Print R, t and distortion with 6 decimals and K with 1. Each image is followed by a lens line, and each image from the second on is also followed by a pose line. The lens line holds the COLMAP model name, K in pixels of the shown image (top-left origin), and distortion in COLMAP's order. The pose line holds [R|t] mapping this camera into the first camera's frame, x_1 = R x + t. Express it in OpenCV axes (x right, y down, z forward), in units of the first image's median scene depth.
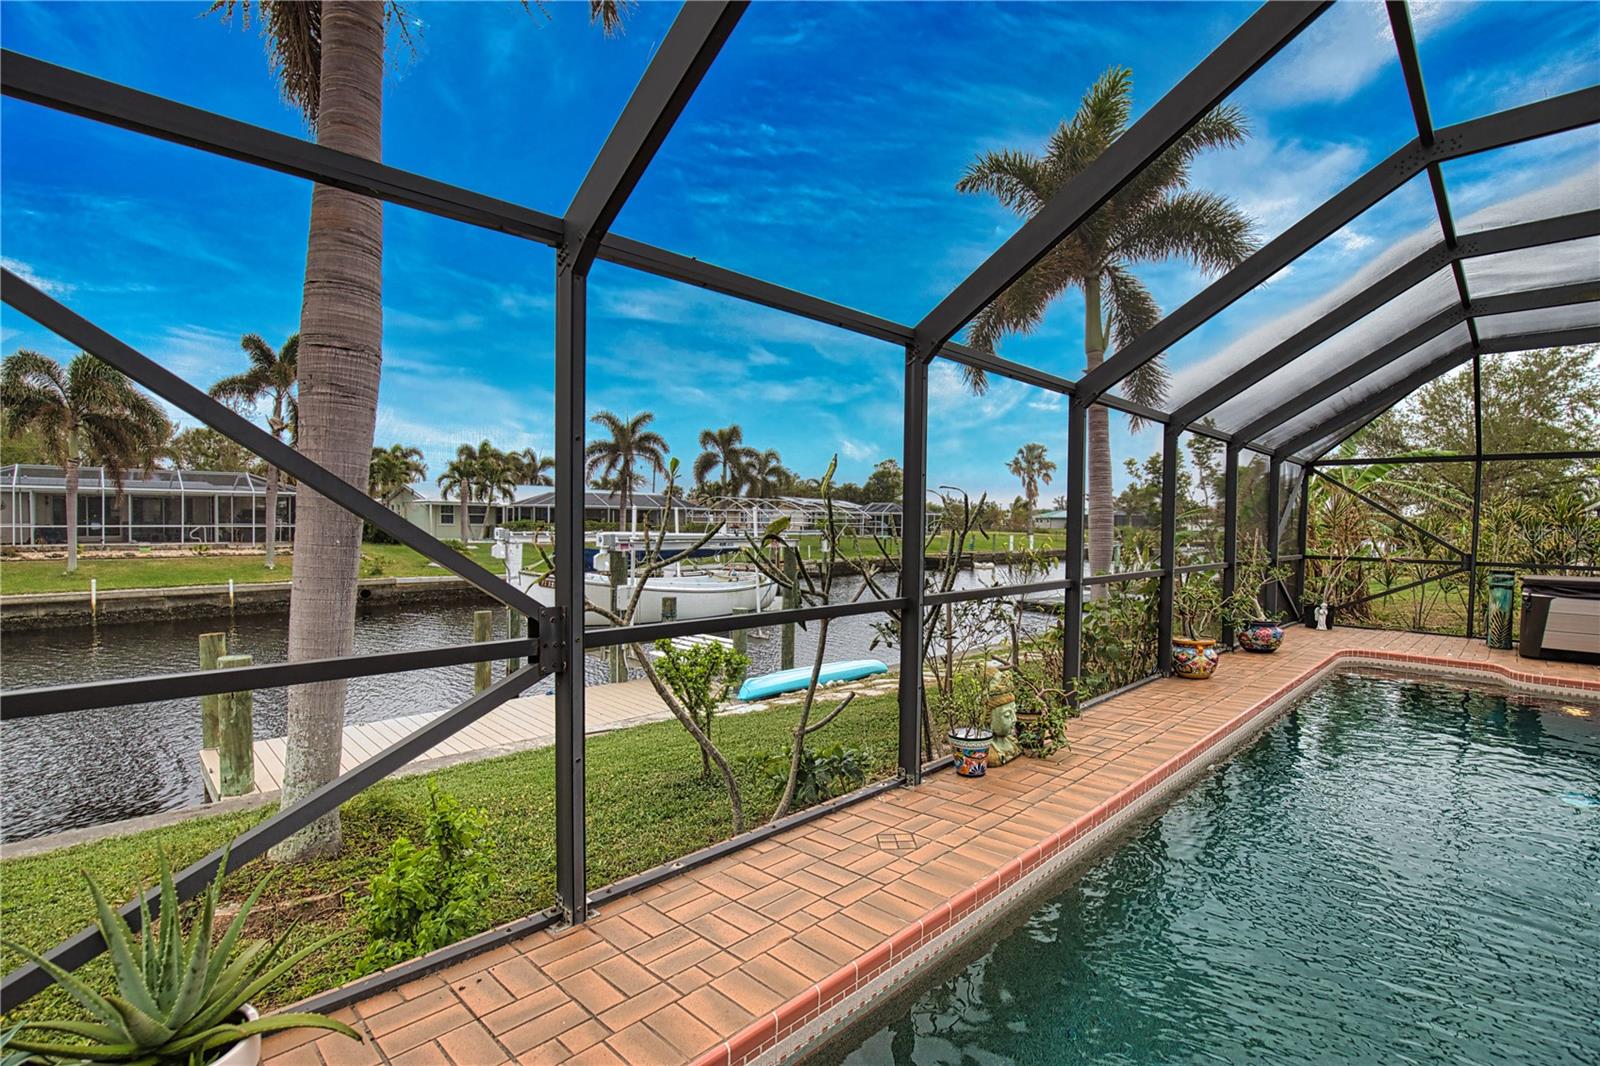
lens RADIAL K [[736.4, 0, 807.4], [0, 736.4, 541.2], [0, 0, 1]] dist [-0.037847, 0.007922]
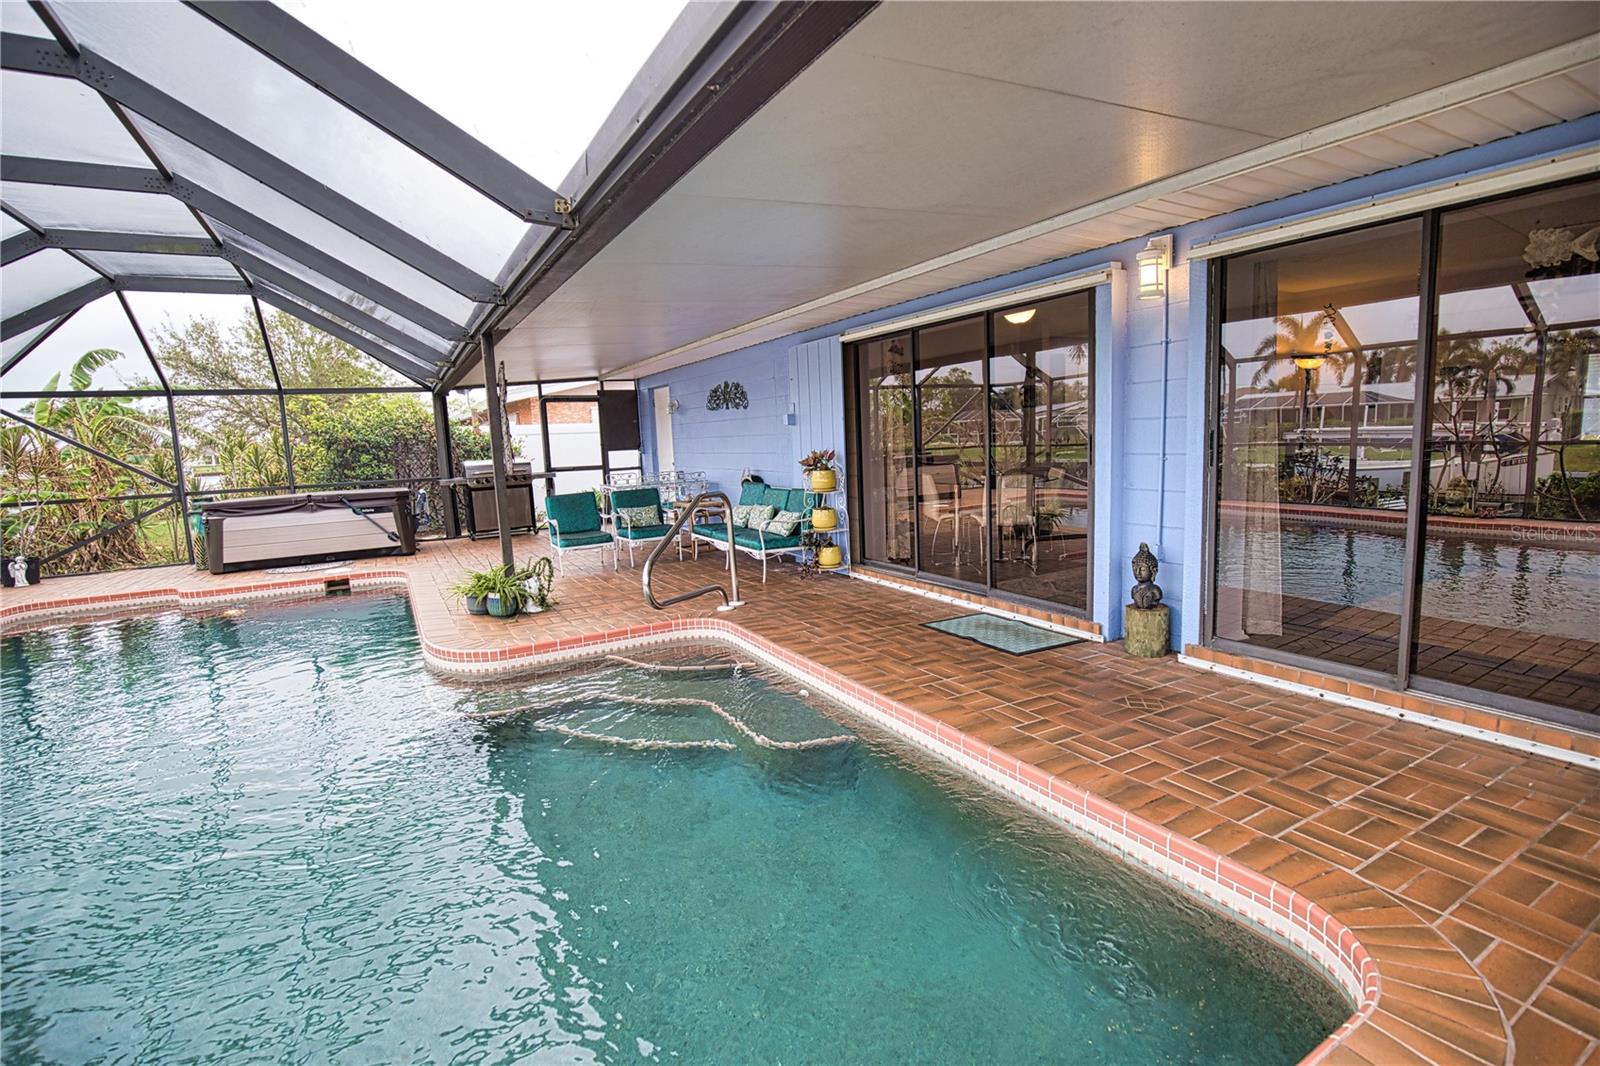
lens RADIAL K [[736.4, 0, 807.4], [0, 736.4, 541.2], [0, 0, 1]] dist [-0.037847, 0.007922]
pose [[0.248976, -0.162817, 0.954726, 0.168349], [0.073293, 0.986109, 0.149055, 0.011407], [-0.965732, 0.032864, 0.257451, -0.195433]]
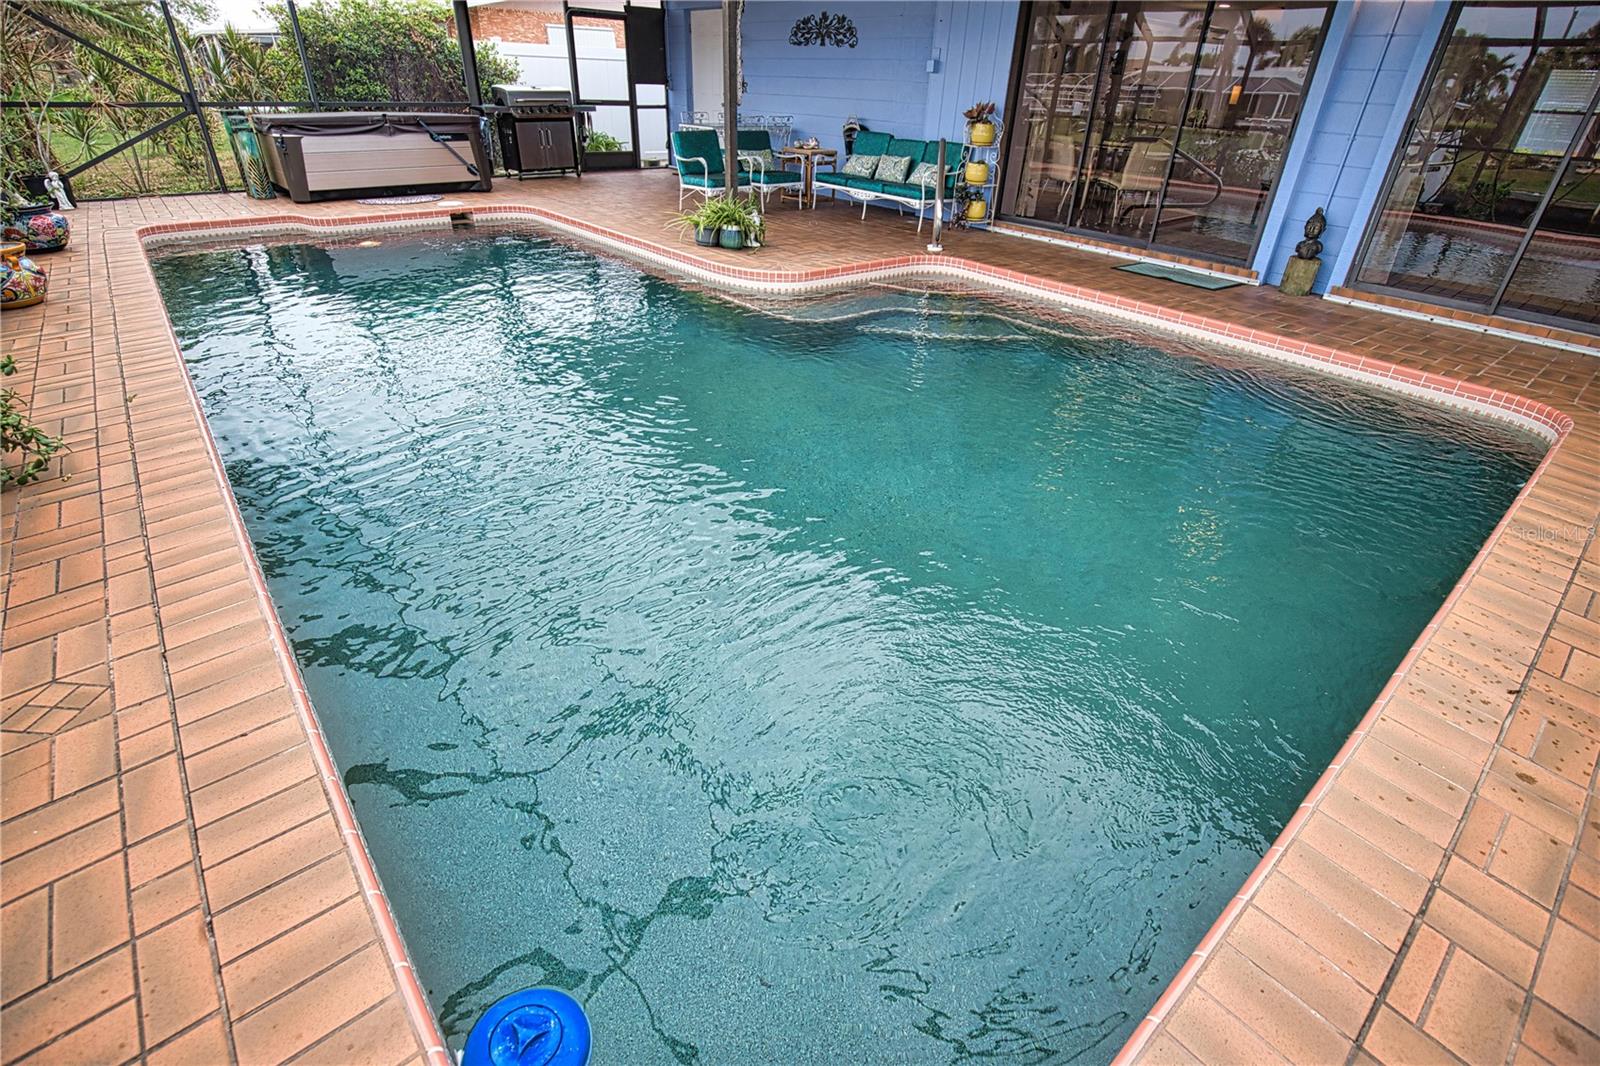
lens RADIAL K [[736.4, 0, 807.4], [0, 736.4, 541.2], [0, 0, 1]] dist [-0.037847, 0.007922]
pose [[0.087395, -0.540785, 0.836608, -0.083969], [-0.002976, 0.839676, 0.543079, 0.003530], [-0.996169, -0.049952, 0.071774, 0.156925]]
